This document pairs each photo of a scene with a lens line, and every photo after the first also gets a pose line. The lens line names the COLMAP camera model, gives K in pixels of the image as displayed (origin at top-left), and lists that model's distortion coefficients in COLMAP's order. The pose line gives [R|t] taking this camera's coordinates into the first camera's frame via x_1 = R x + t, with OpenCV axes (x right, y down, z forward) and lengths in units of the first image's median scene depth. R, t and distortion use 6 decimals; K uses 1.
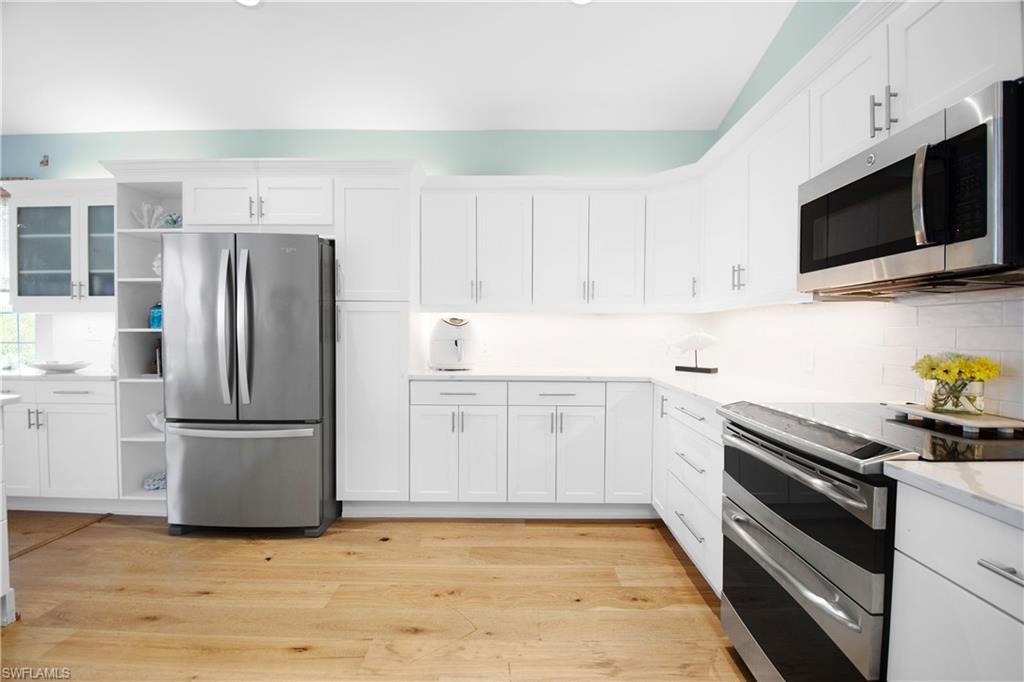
lens RADIAL K [[441.1, 0, 514.1], [0, 441.1, 341.4], [0, 0, 1]] dist [-0.002191, -0.000444]
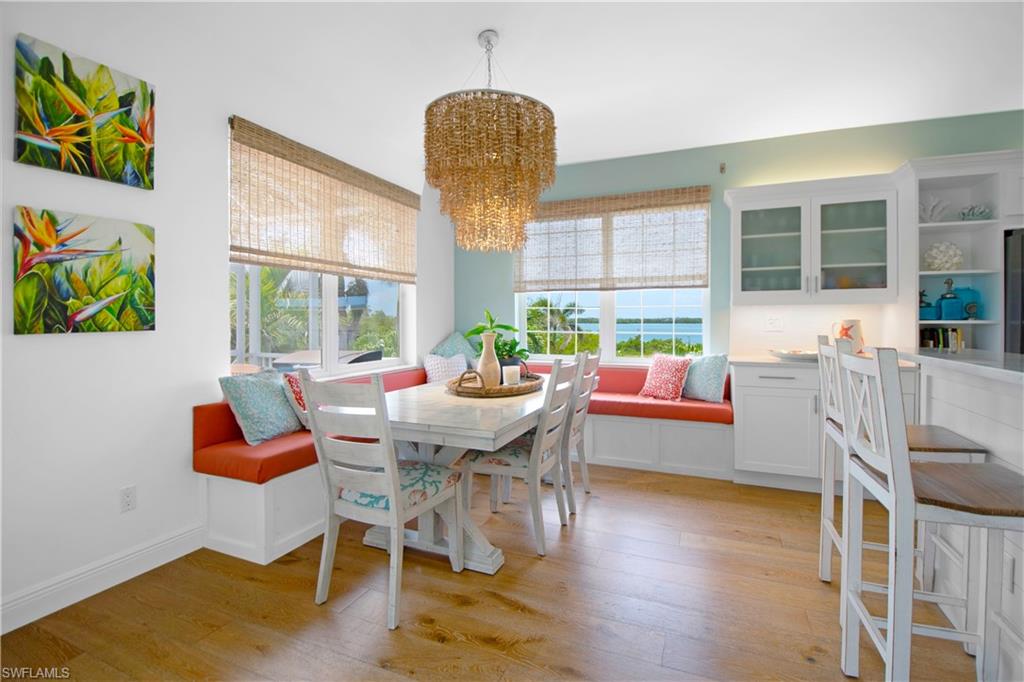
lens RADIAL K [[441.1, 0, 512.0], [0, 441.1, 339.4], [0, 0, 1]] dist [-0.002191, -0.000444]
pose [[0.942474, 0.007650, -0.334193, -1.312242], [-0.008178, 0.999967, -0.000172, 0.023977], [0.334181, 0.002895, 0.942505, -0.249625]]
